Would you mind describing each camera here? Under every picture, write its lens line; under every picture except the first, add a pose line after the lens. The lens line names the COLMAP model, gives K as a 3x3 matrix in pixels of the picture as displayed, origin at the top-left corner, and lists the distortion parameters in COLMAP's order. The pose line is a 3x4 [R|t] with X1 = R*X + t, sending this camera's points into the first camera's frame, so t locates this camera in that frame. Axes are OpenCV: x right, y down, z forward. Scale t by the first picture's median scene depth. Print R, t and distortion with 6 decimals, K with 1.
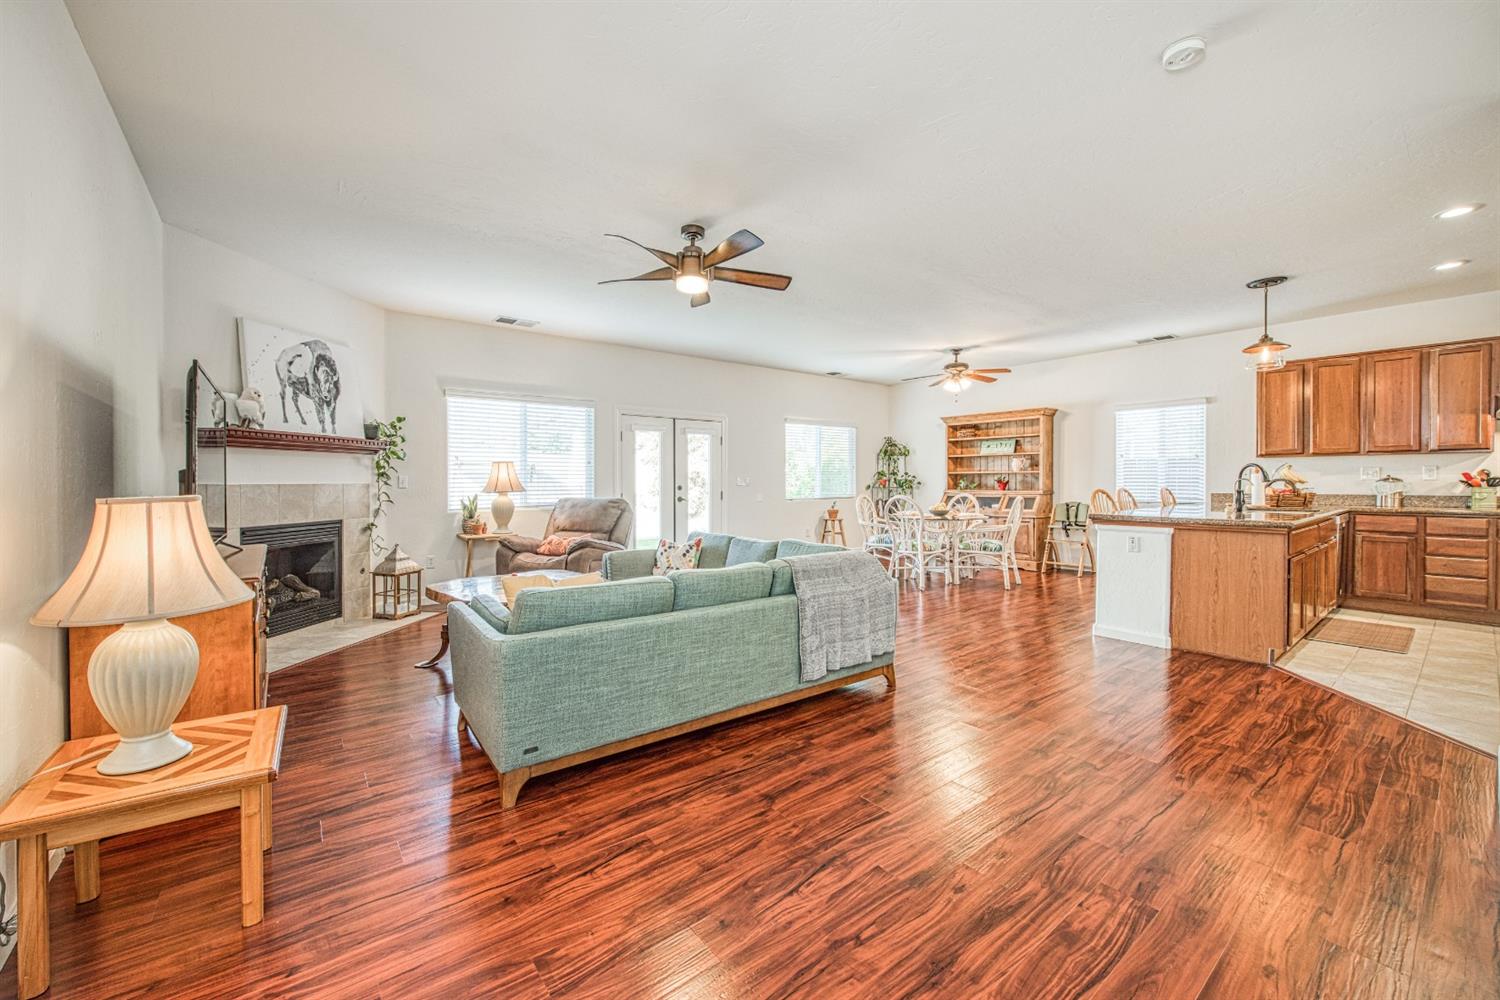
lens RADIAL K [[600.1, 0, 750.9], [0, 600.1, 486.1], [0, 0, 1]] dist [-0.000289, -0.000020]
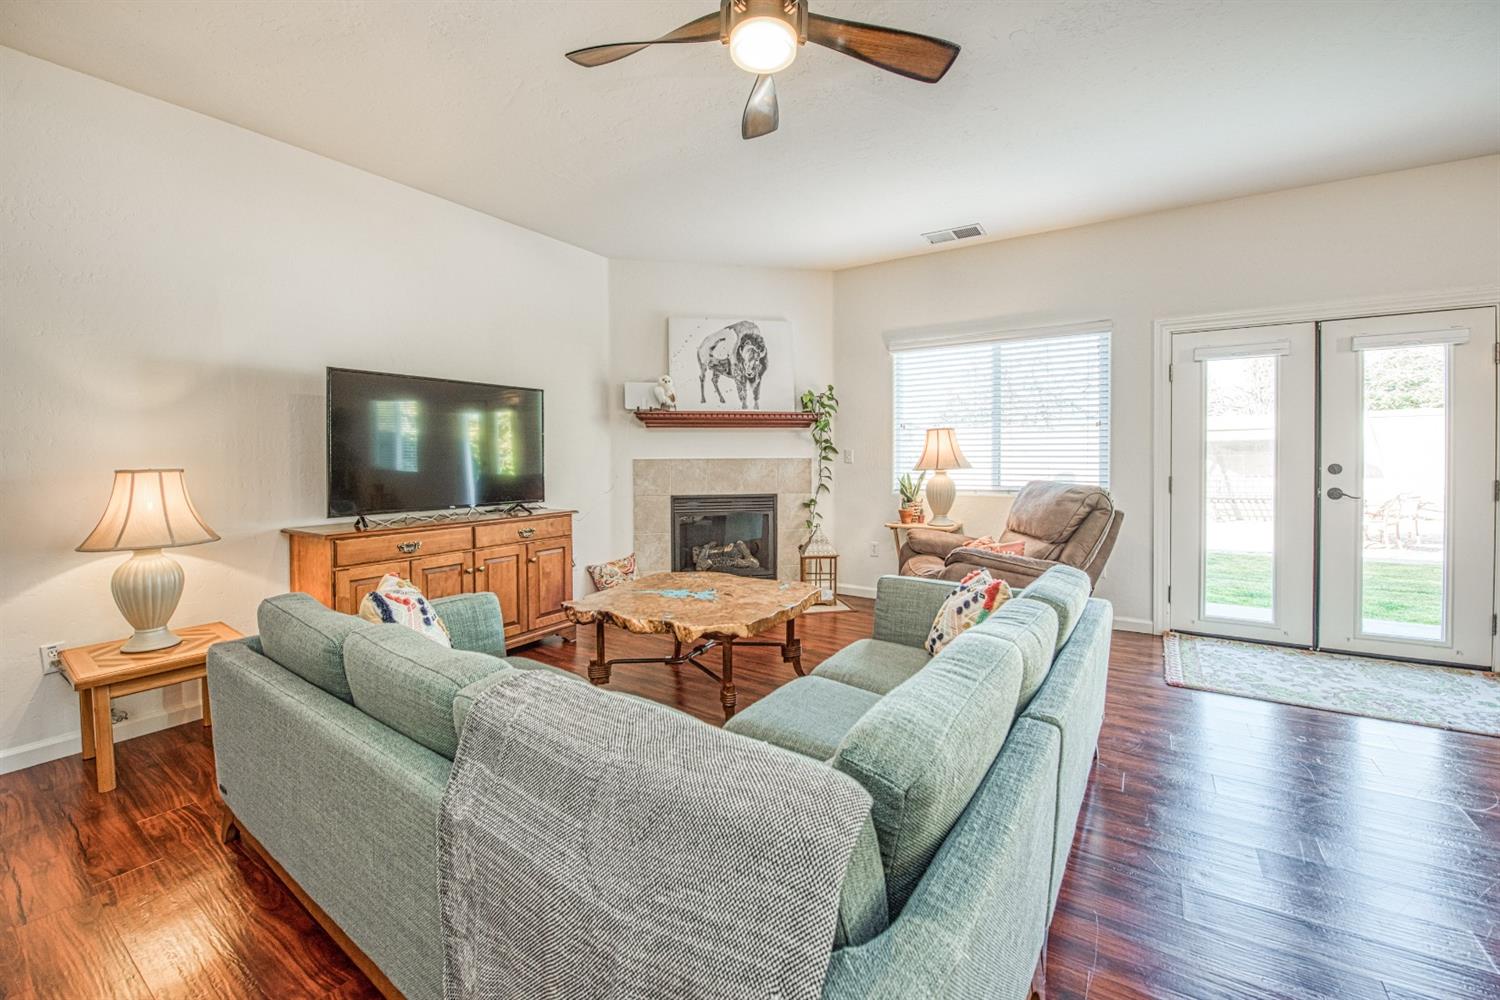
lens RADIAL K [[623.2, 0, 751.0], [0, 623.2, 462.4], [0, 0, 1]] dist [-0.000802, -0.000092]
pose [[0.308843, 0.010511, -0.951055, 0.300627], [-0.005478, 0.999942, 0.009273, -0.006322], [0.951097, 0.002346, 0.308883, 0.637062]]
